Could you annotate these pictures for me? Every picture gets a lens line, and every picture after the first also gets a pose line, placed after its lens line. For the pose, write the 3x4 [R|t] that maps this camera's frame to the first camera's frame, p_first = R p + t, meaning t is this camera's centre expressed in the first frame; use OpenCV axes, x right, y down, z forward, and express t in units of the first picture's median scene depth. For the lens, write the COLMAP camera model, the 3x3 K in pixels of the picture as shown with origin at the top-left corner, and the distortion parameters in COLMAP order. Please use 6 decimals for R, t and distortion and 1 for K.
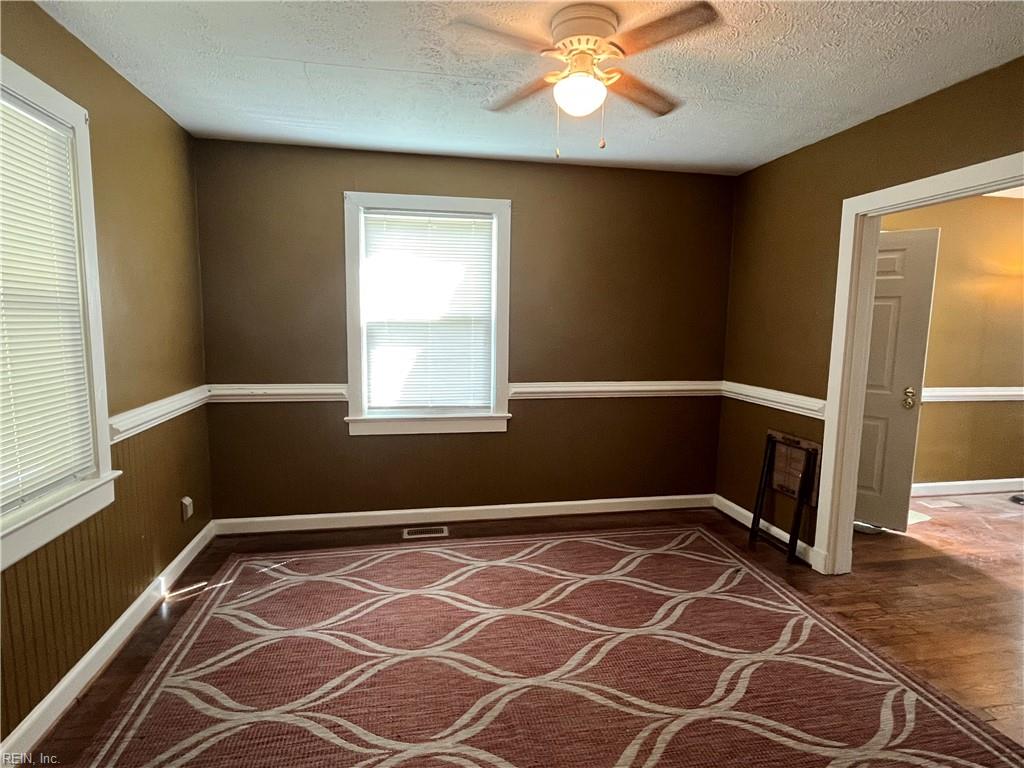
lens RADIAL K [[544.8, 0, 507.9], [0, 544.8, 384.3], [0, 0, 1]] dist [-0.000357, 0.000944]
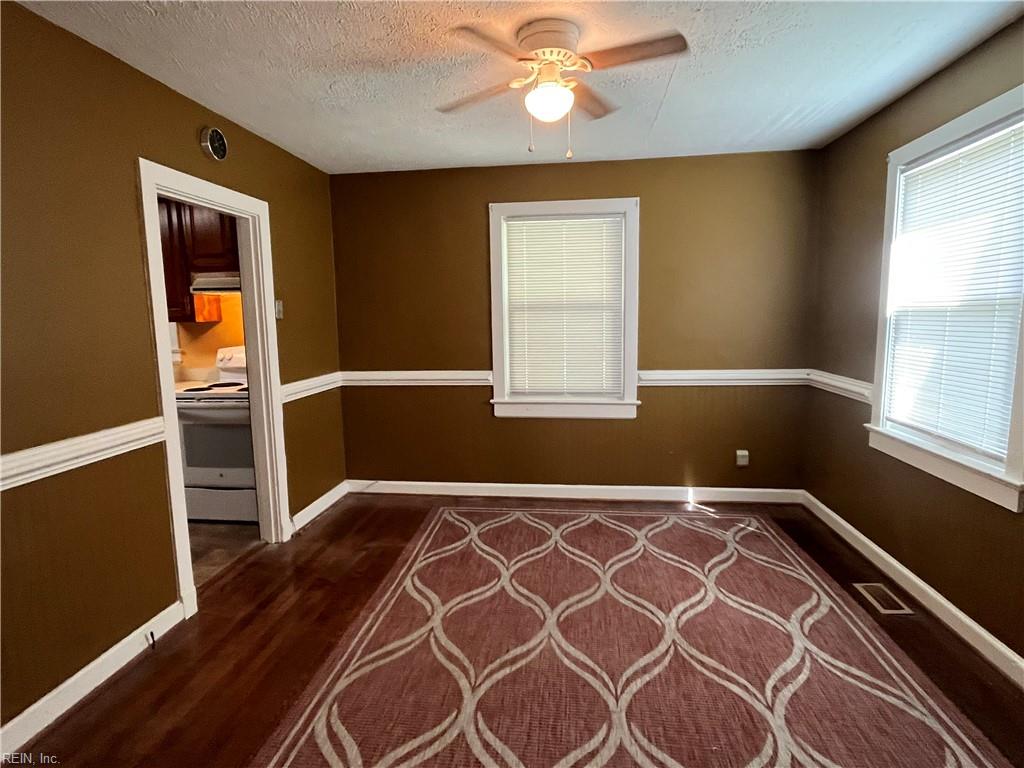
lens RADIAL K [[544.8, 0, 513.0], [0, 544.8, 385.2], [0, 0, 1]] dist [-0.000357, 0.000944]
pose [[-0.294377, 0.114041, -0.948861, 0.854126], [-0.098941, 0.983883, 0.148946, -0.090375], [0.950554, 0.137728, -0.278349, 0.902043]]
